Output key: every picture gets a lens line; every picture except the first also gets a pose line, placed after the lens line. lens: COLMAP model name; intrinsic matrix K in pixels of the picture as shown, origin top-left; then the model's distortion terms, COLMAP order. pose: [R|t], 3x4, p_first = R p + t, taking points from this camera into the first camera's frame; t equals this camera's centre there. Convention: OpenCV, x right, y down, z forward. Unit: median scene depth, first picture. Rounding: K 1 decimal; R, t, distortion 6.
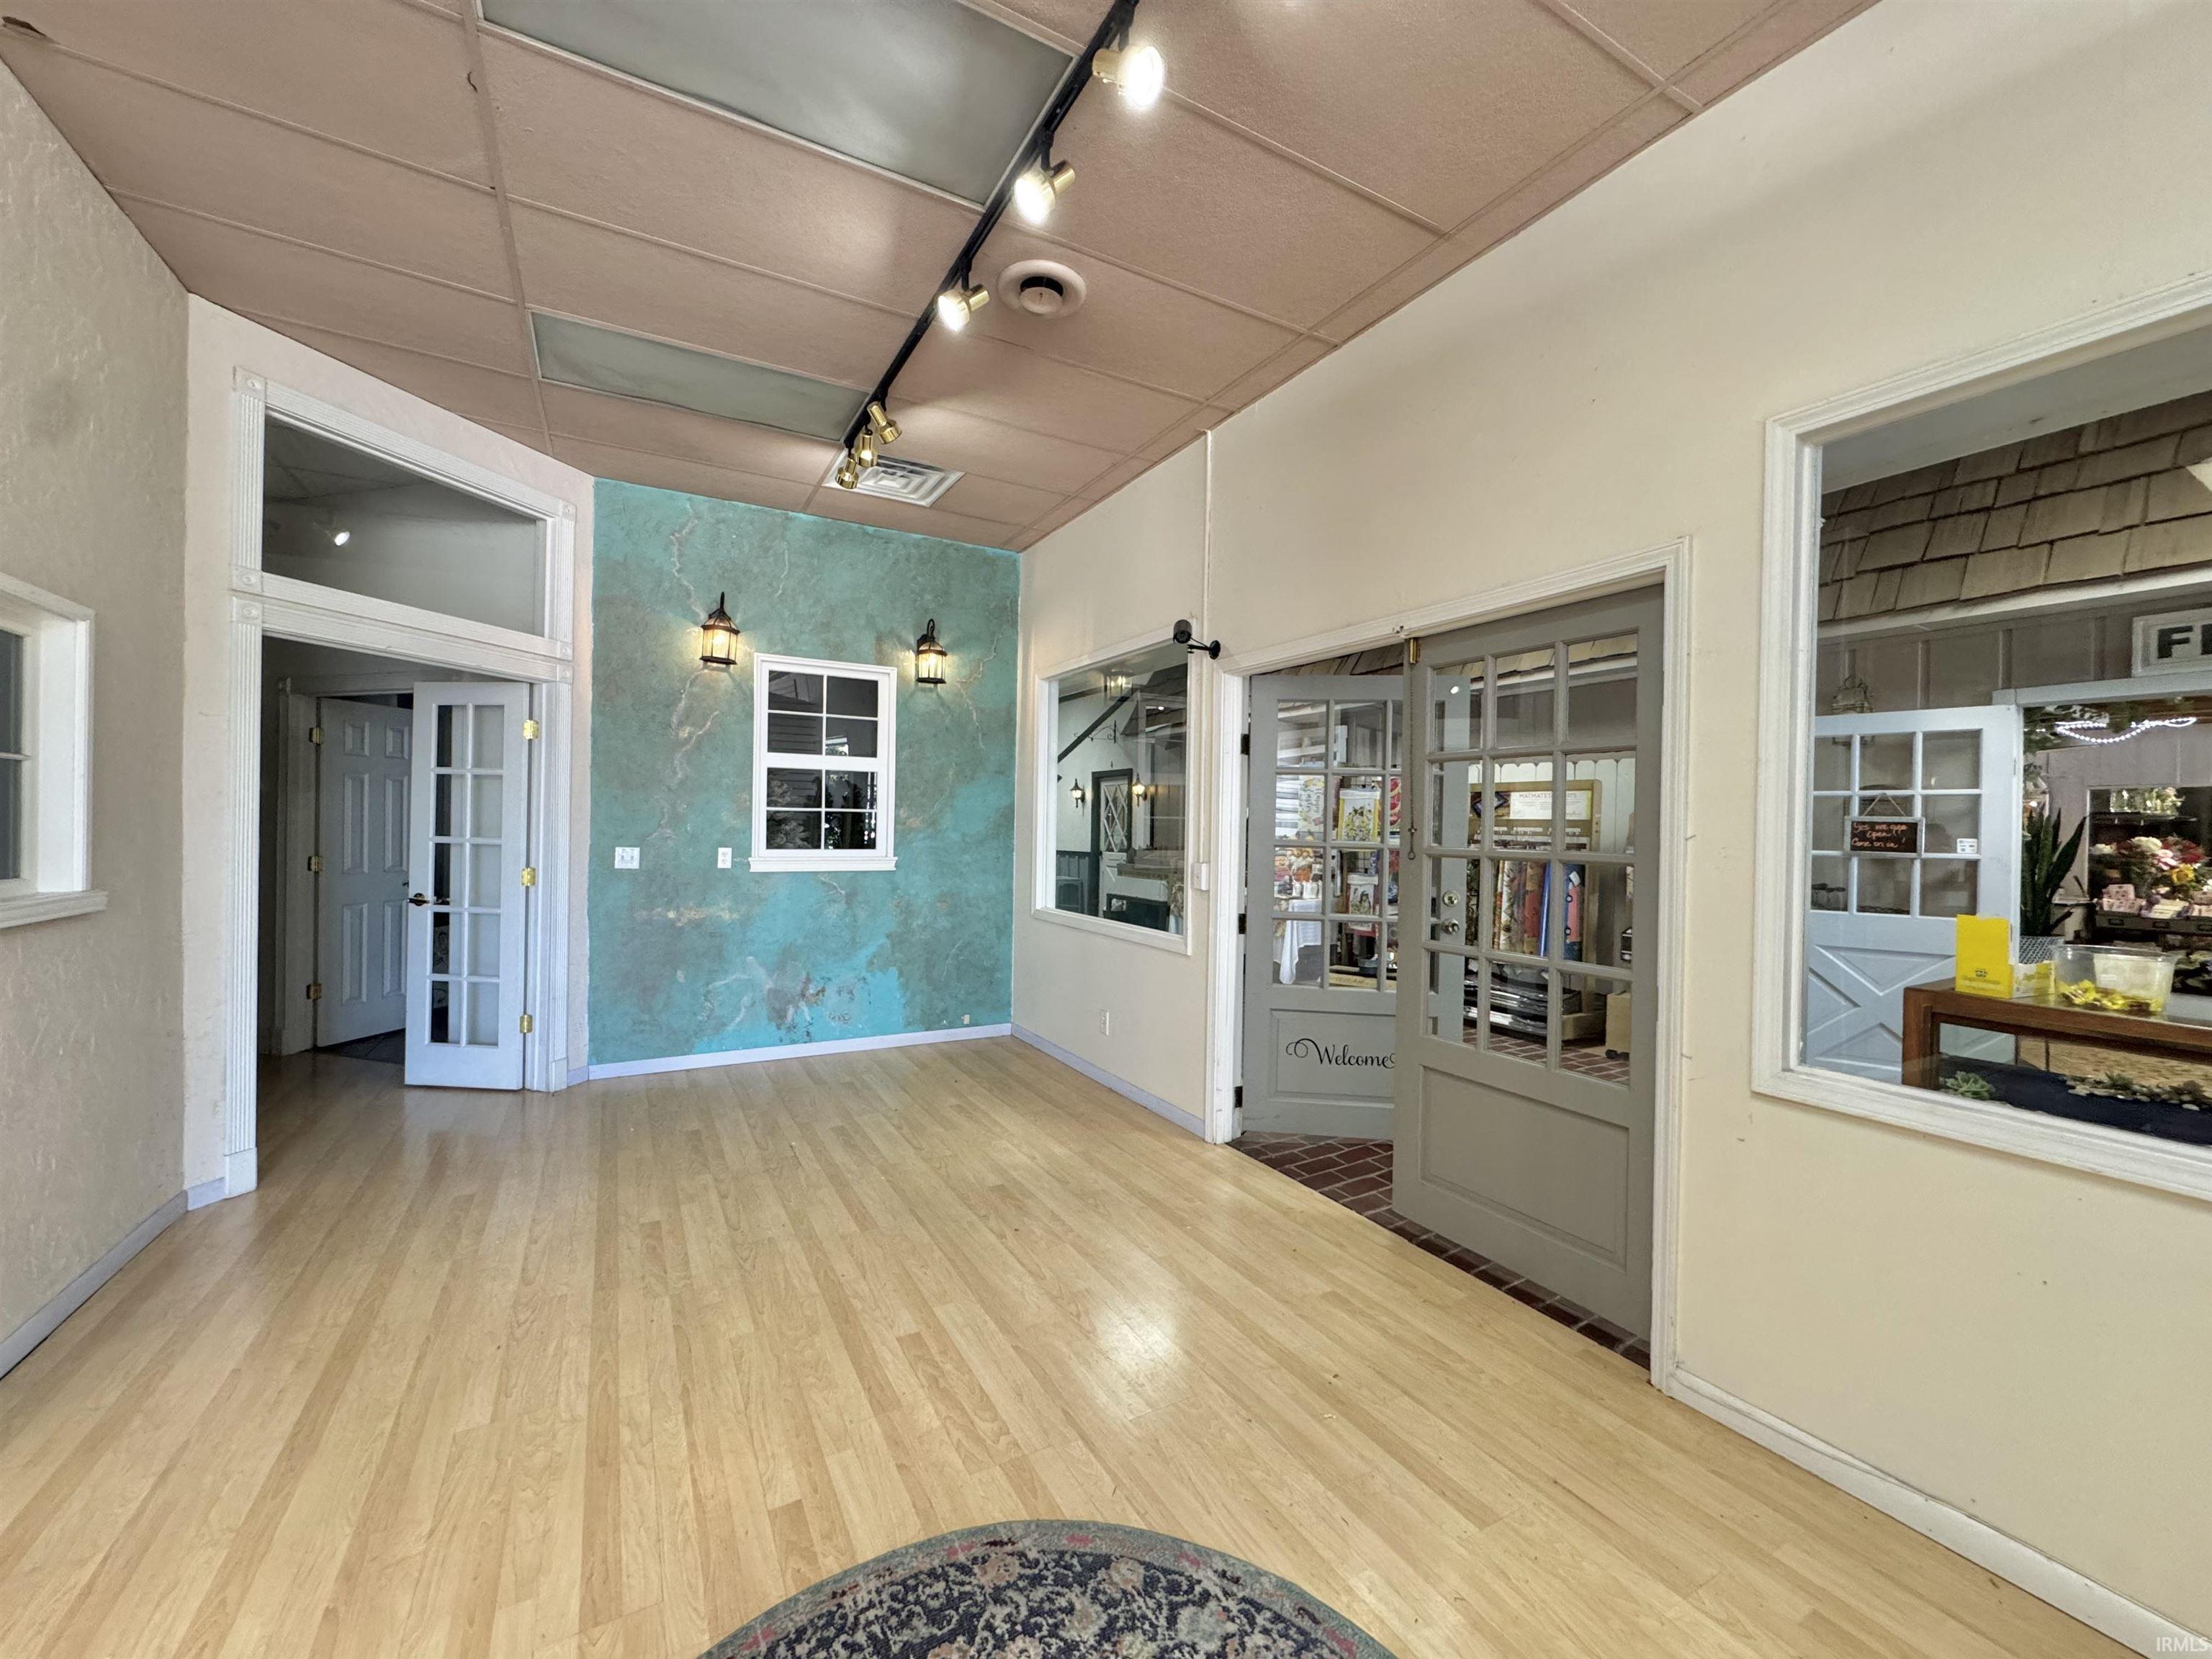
lens RADIAL K [[880.5, 0, 1106.0], [0, 880.5, 829.5], [0, 0, 1]] dist [-0.002344, 0.000037]
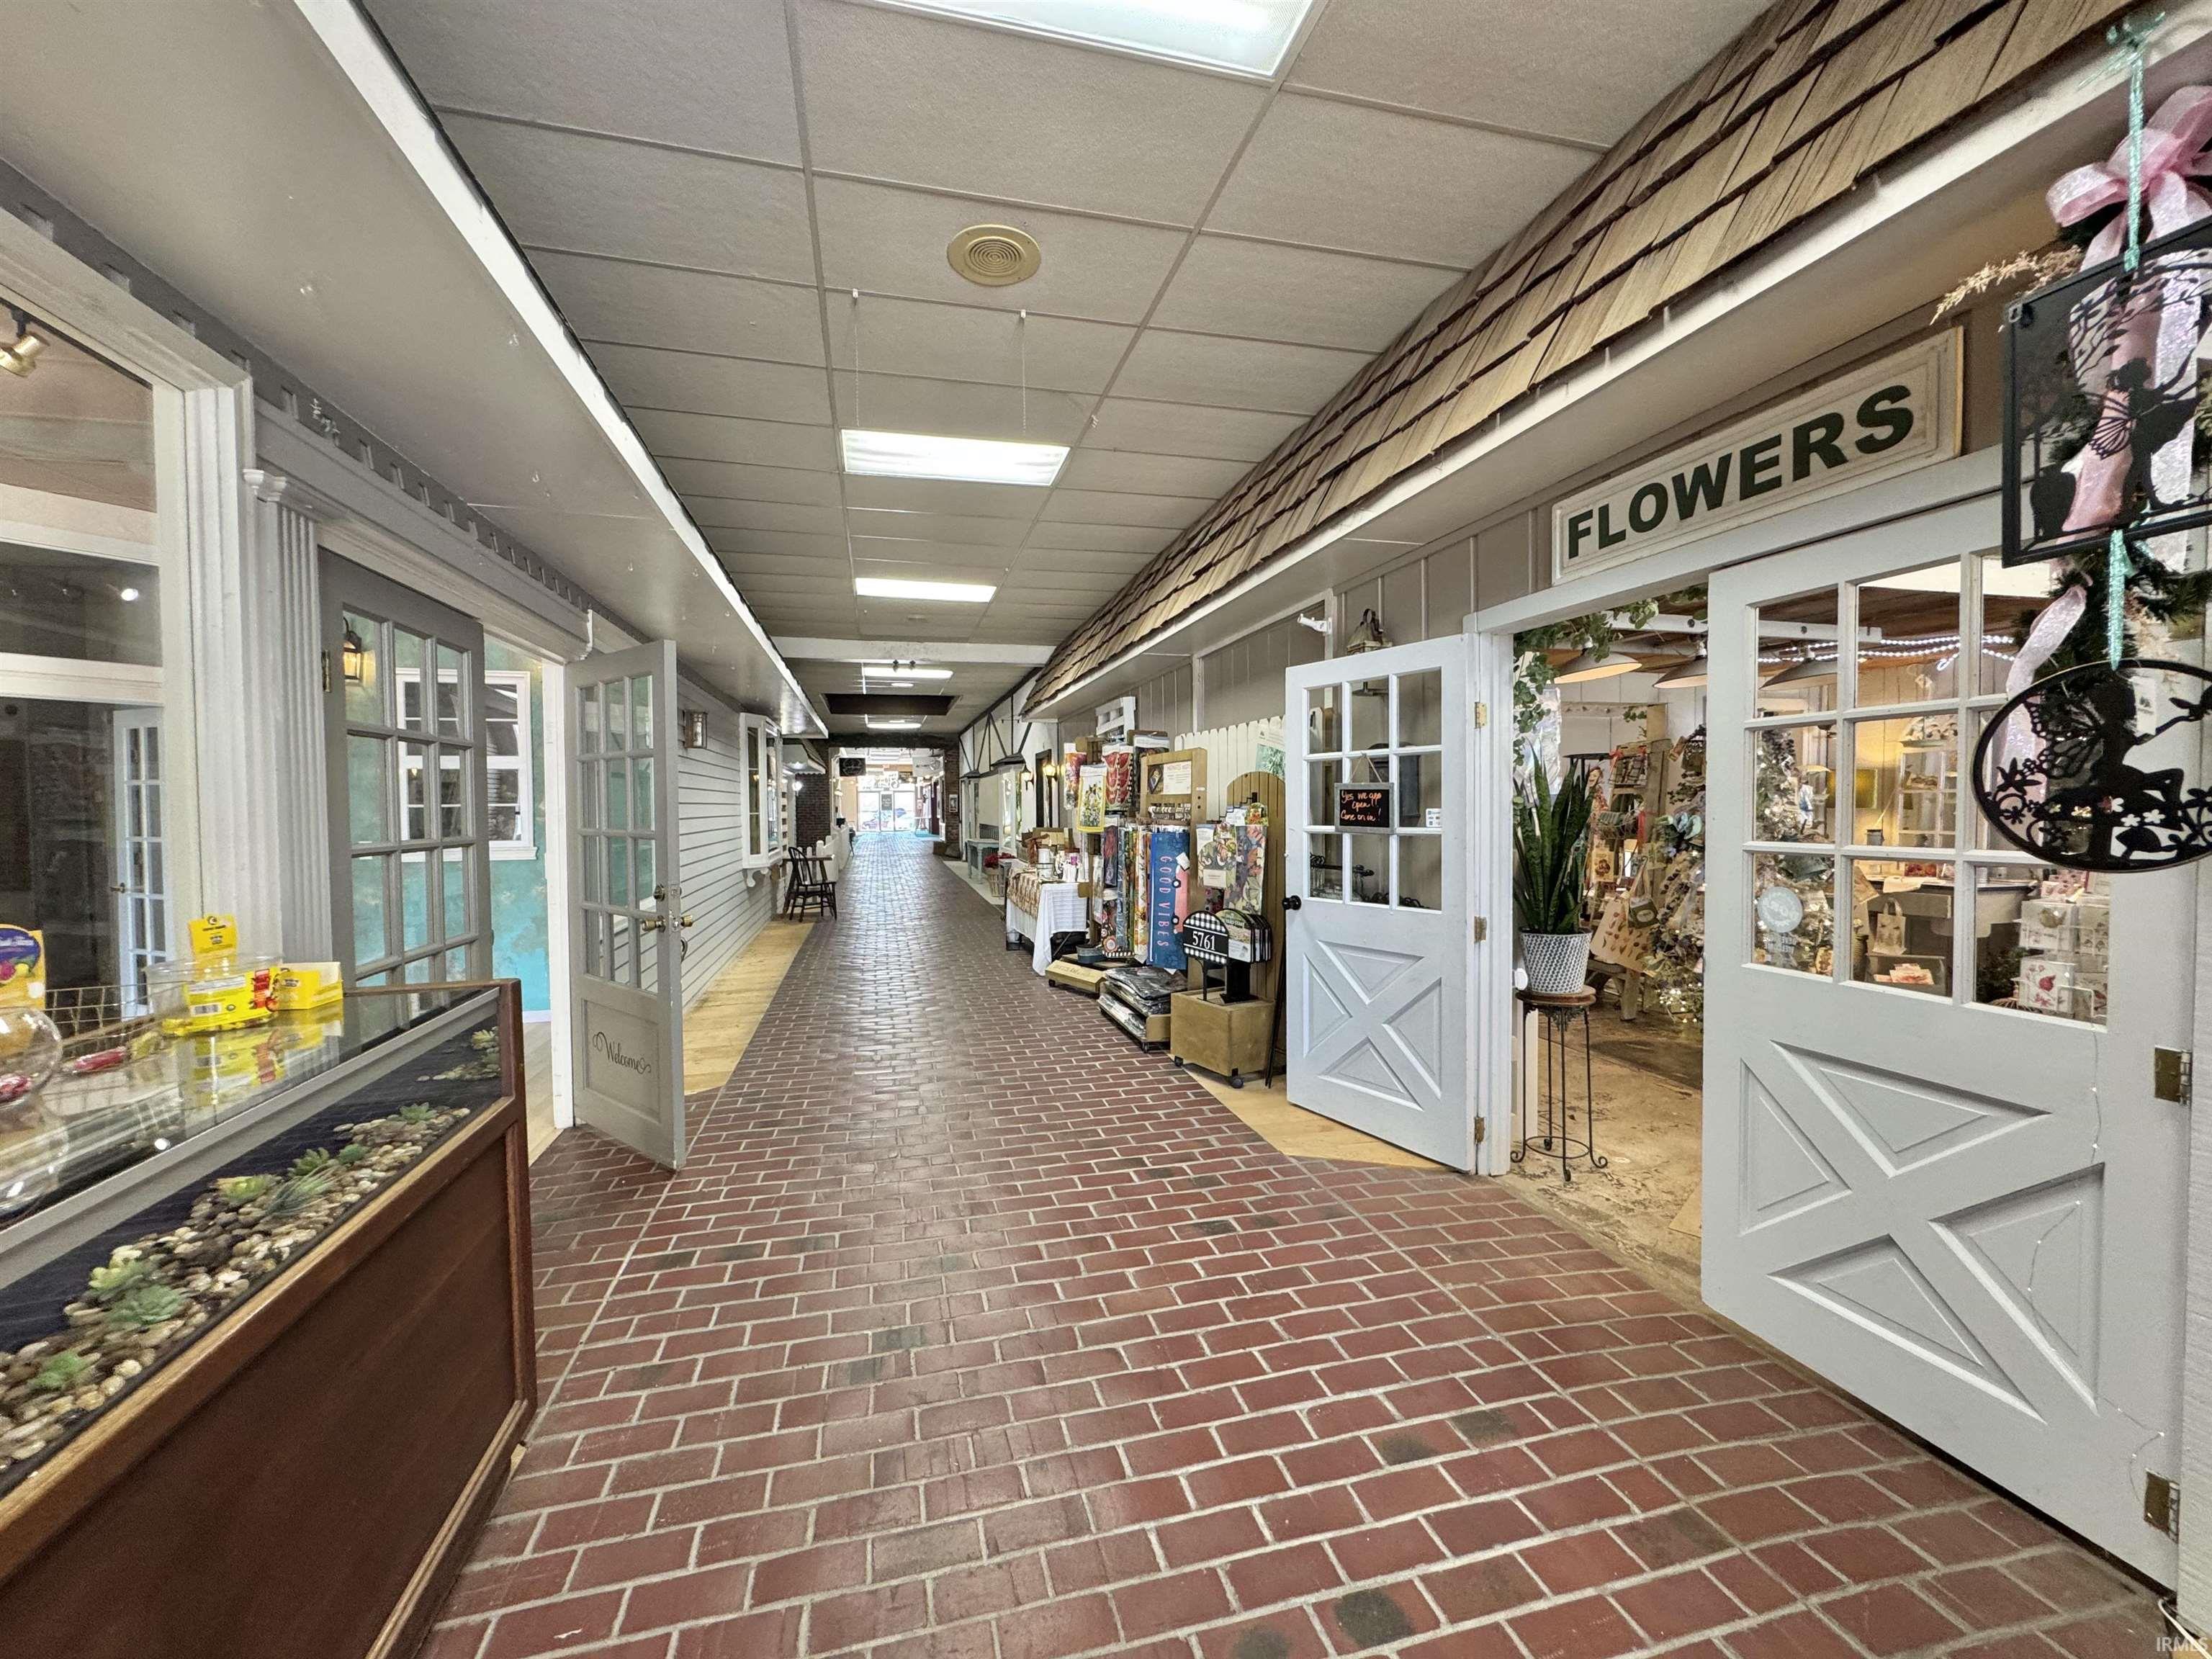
lens RADIAL K [[880.5, 0, 1106.0], [0, 880.5, 829.5], [0, 0, 1]] dist [-0.002344, 0.000037]
pose [[0.968649, -0.017787, -0.247795, 0.849295], [0.022992, 0.999571, 0.018128, 0.007972], [0.247367, -0.023257, 0.968643, 0.158511]]
